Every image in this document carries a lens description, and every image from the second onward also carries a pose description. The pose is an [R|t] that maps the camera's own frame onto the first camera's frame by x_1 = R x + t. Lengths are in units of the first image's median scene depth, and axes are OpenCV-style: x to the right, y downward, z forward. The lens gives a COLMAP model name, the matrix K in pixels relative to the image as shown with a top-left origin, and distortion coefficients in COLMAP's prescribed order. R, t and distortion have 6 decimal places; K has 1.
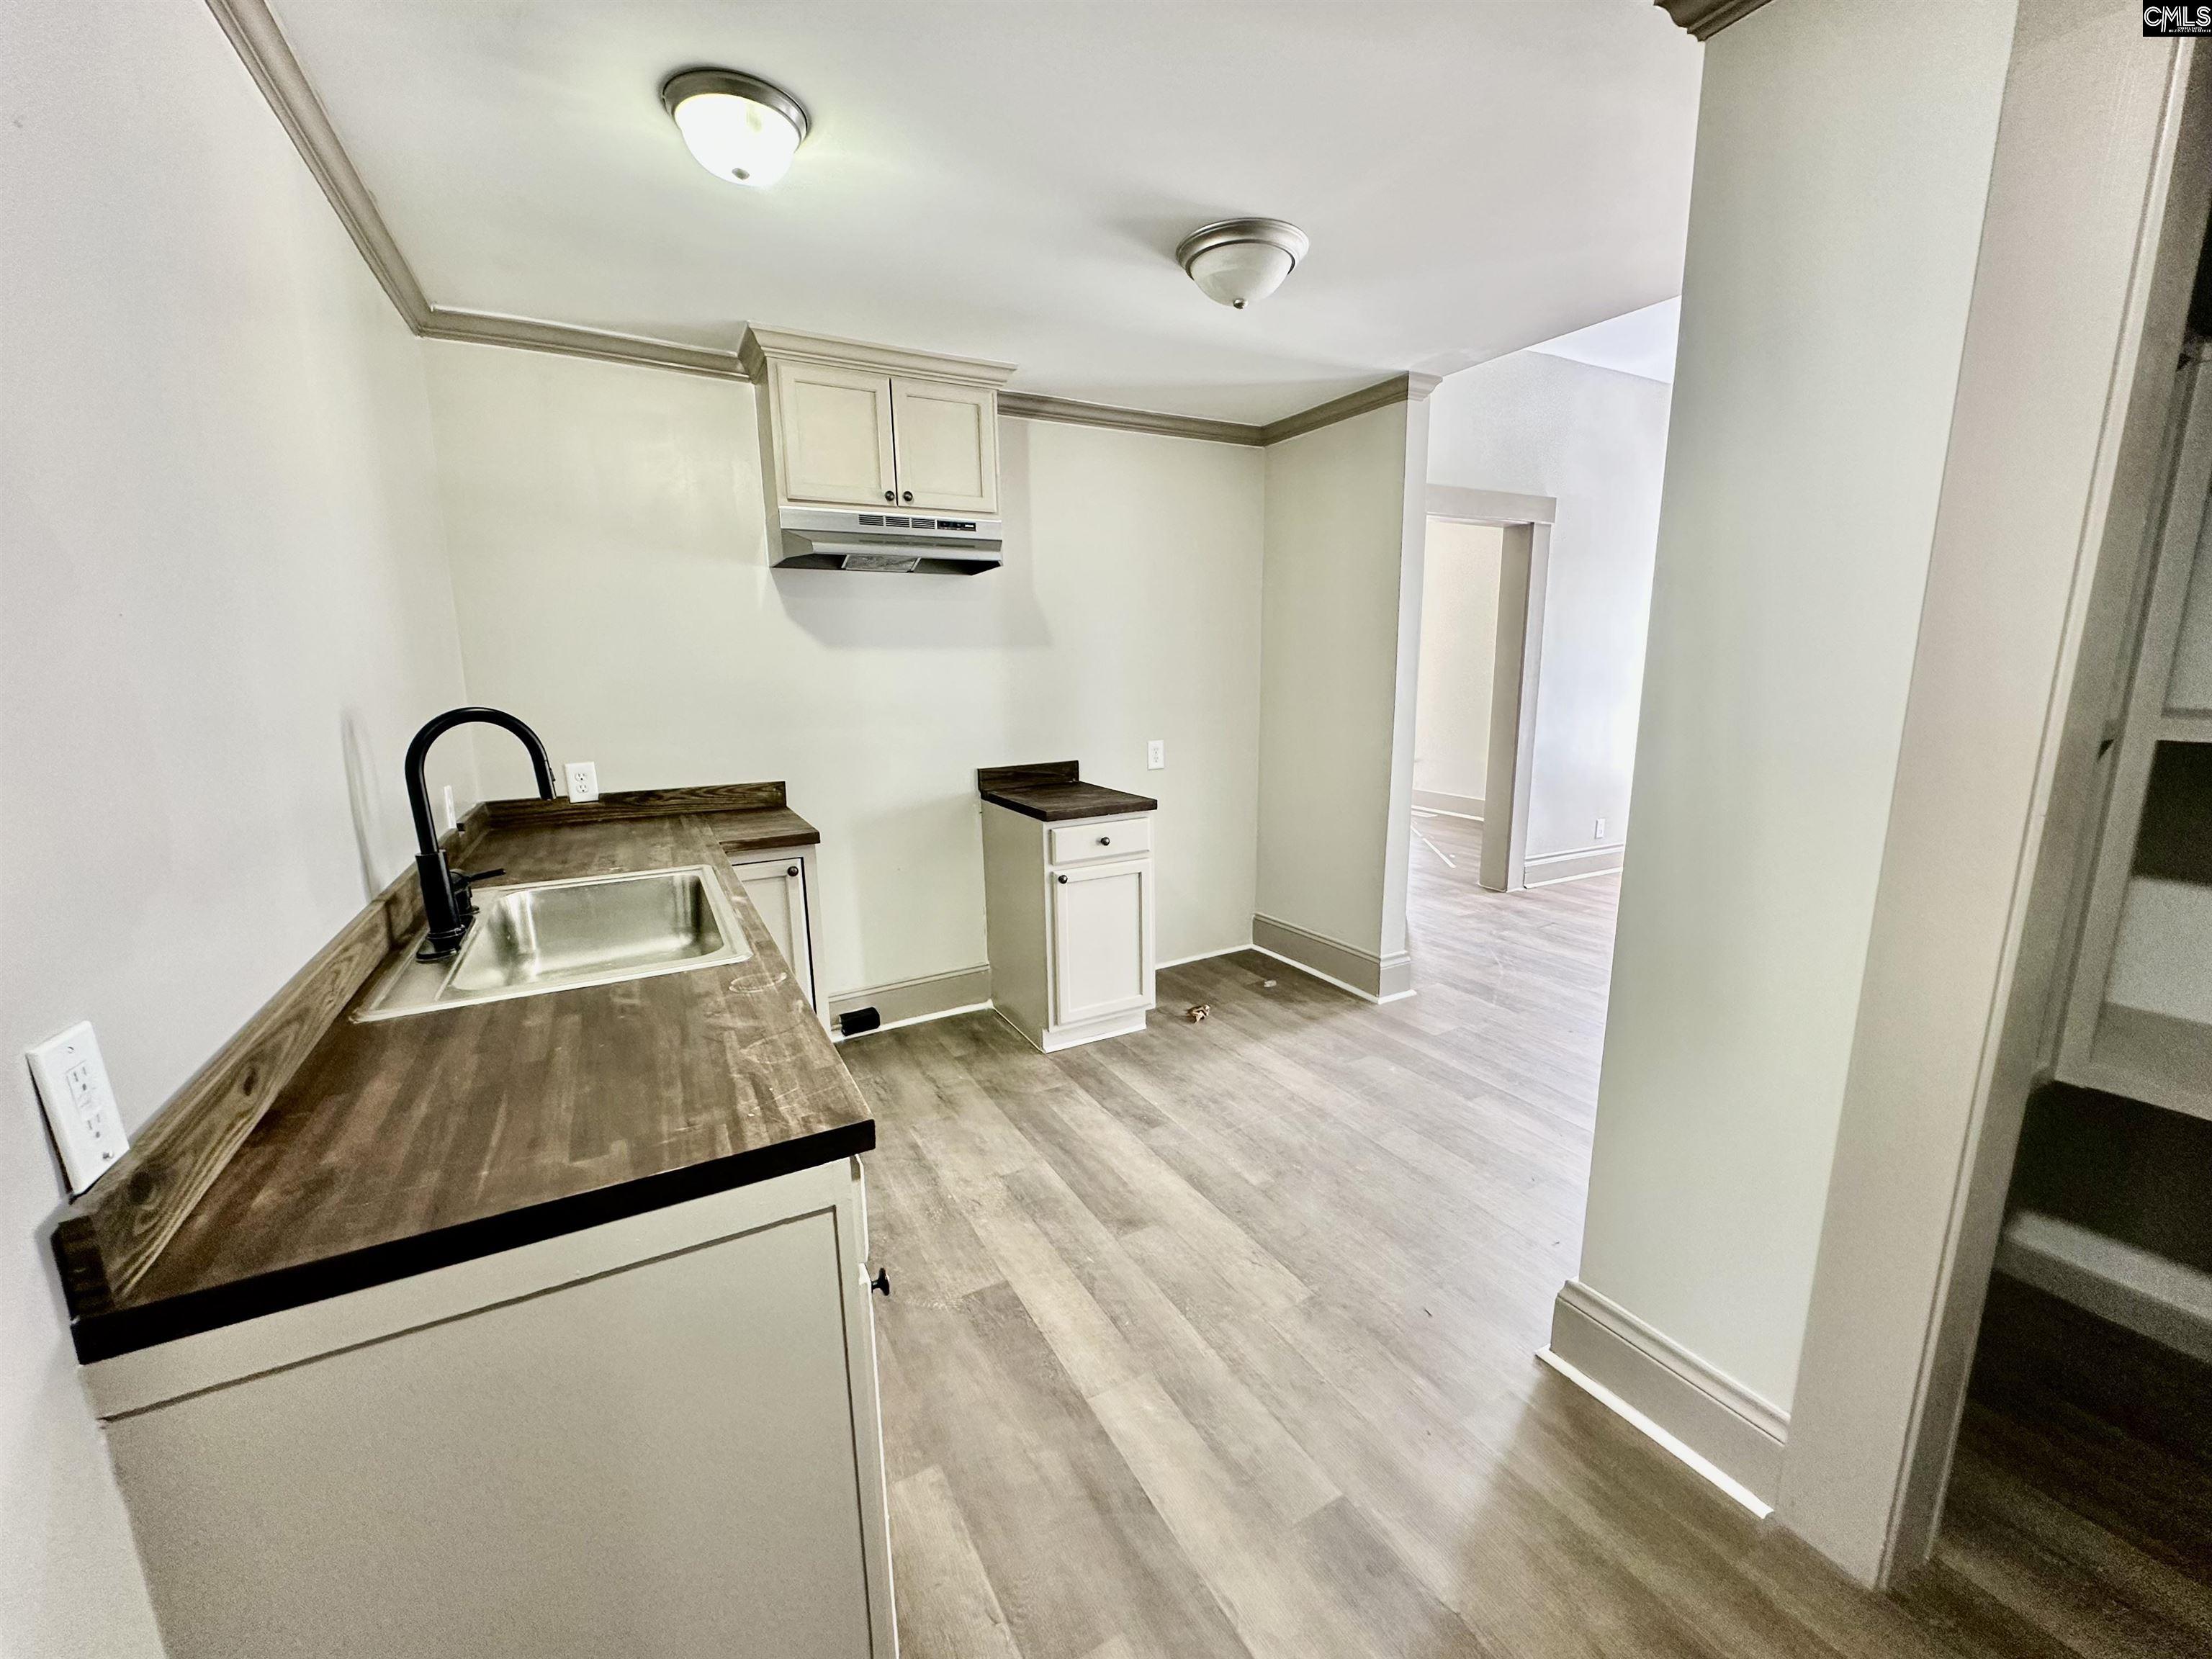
lens RADIAL K [[880.4, 0, 1106.0], [0, 880.4, 829.5], [0, 0, 1]] dist [-0.002107, -0.000392]
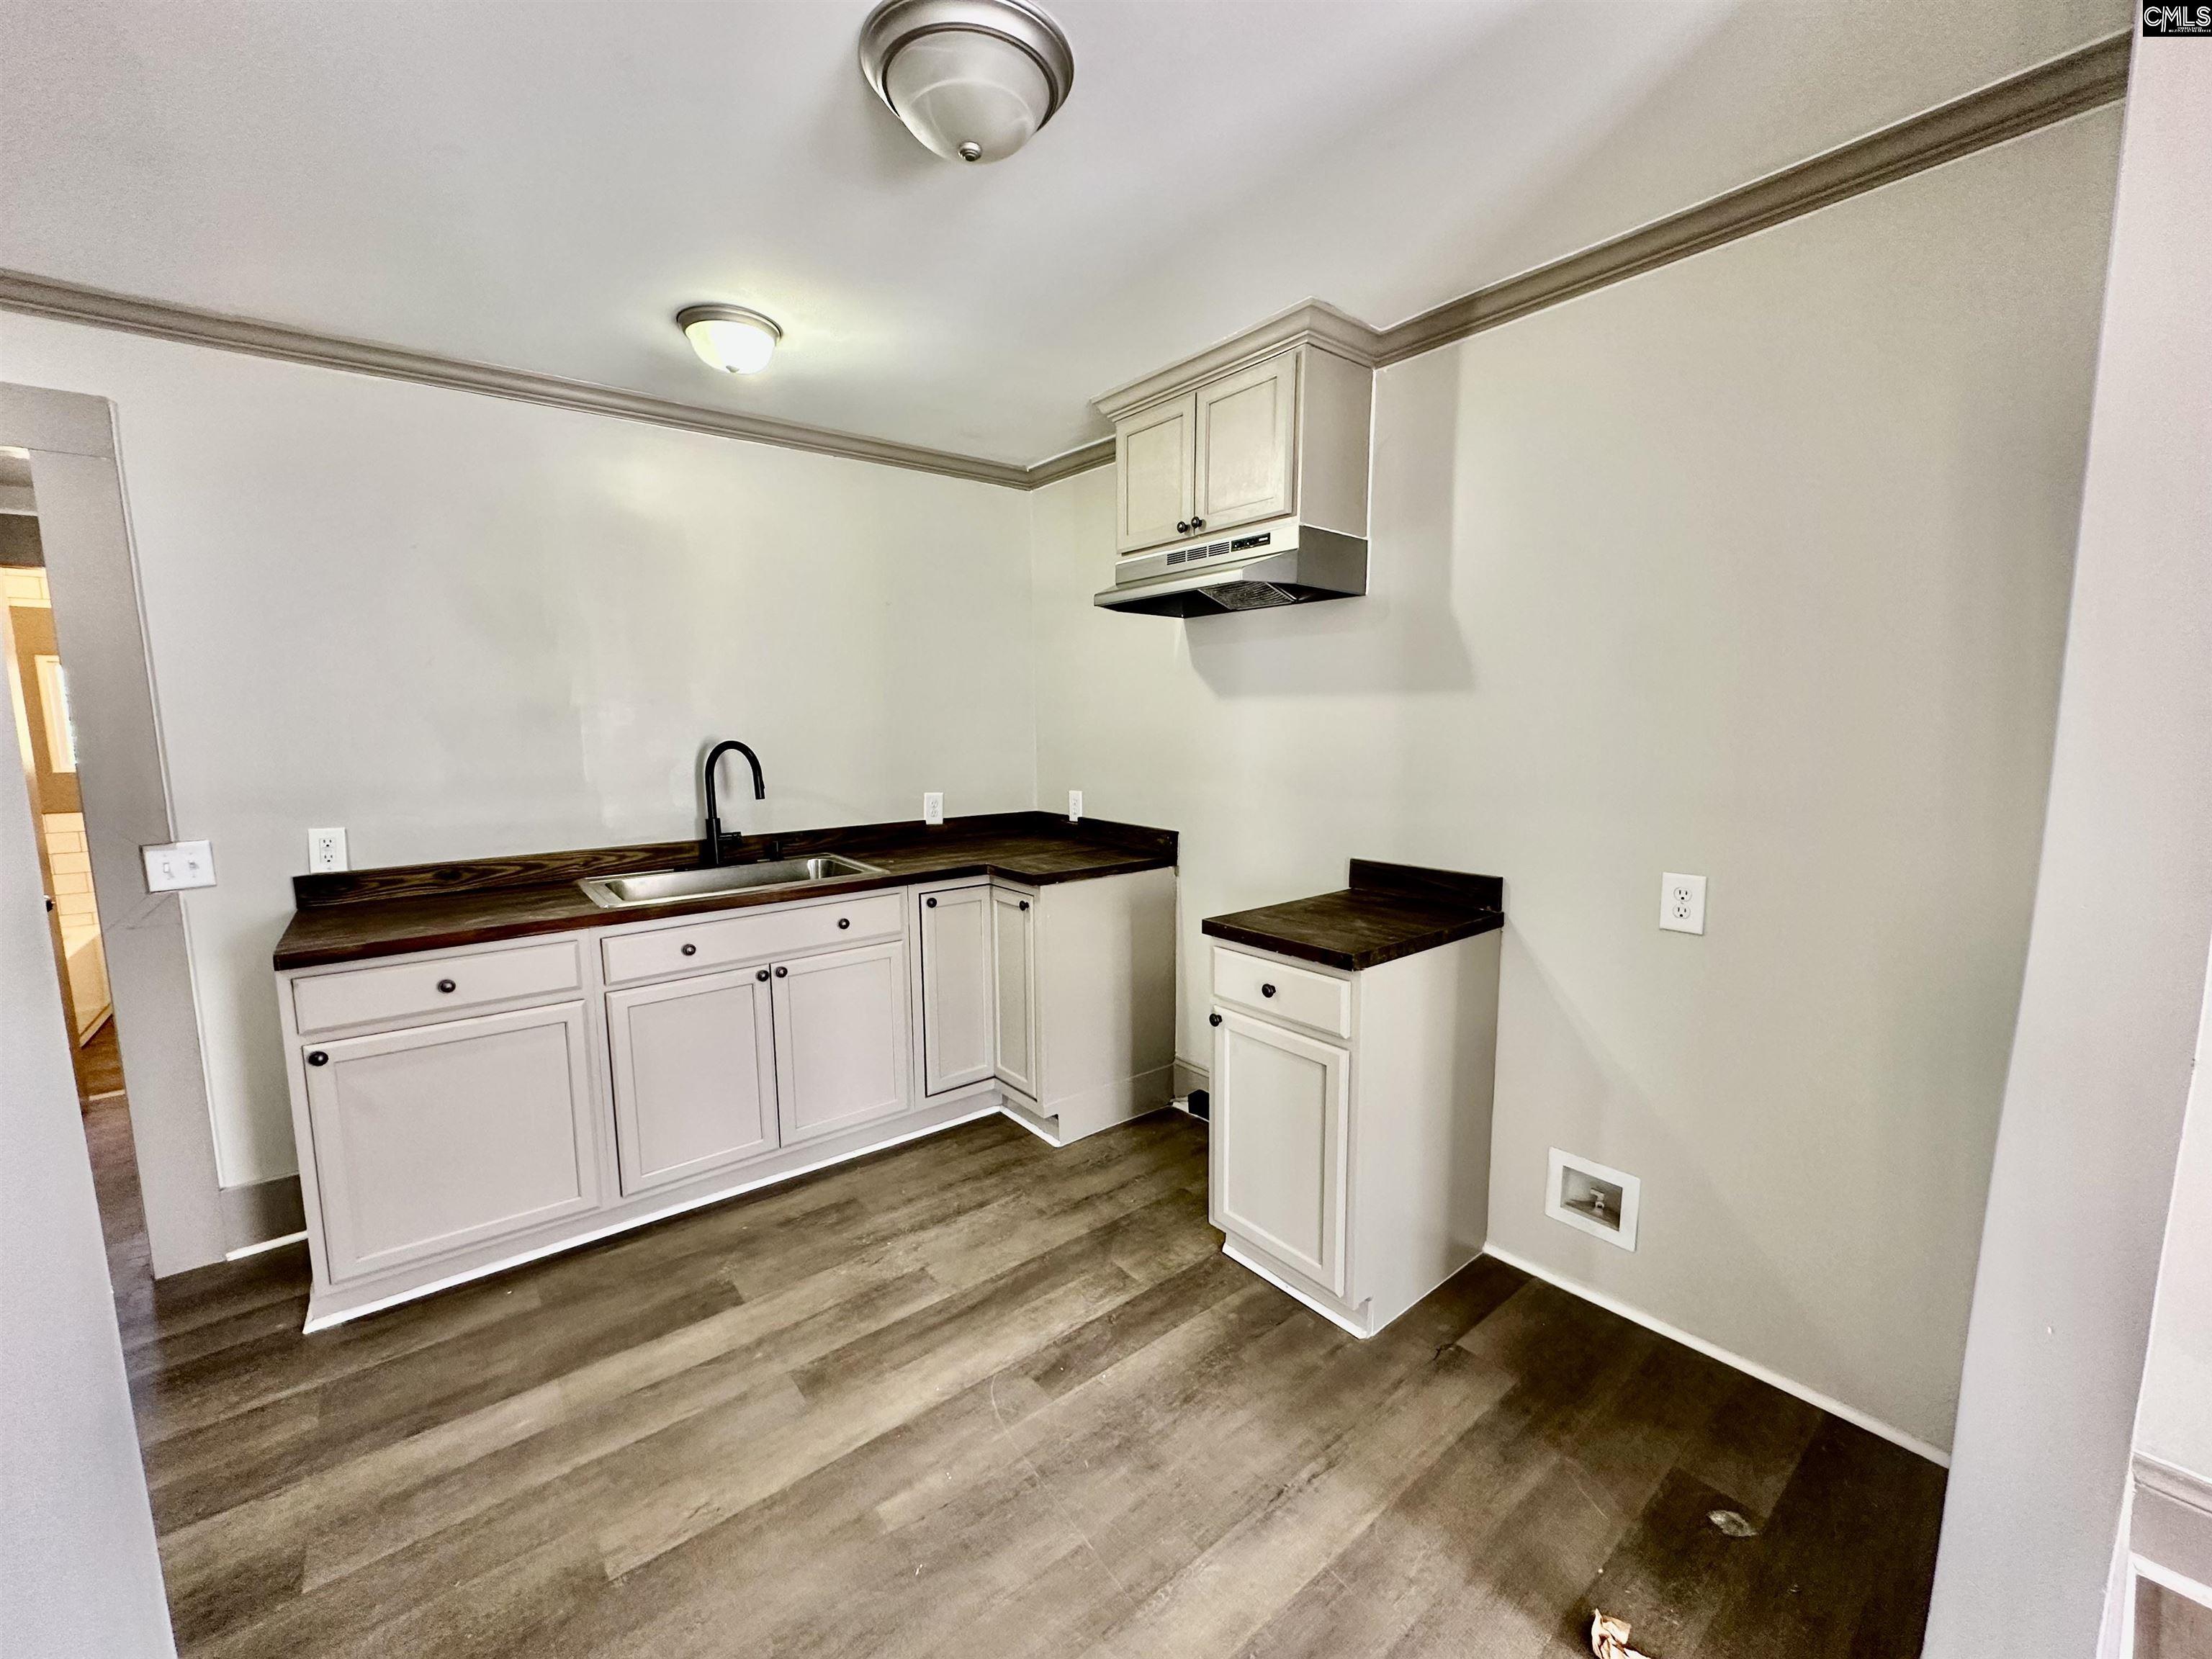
lens RADIAL K [[880.4, 0, 1106.0], [0, 880.4, 829.5], [0, 0, 1]] dist [-0.002107, -0.000392]
pose [[0.167143, 0.136332, -0.976461, 0.659350], [-0.179535, 0.978044, 0.105822, -0.165416], [0.969449, 0.157621, 0.187949, 0.824127]]
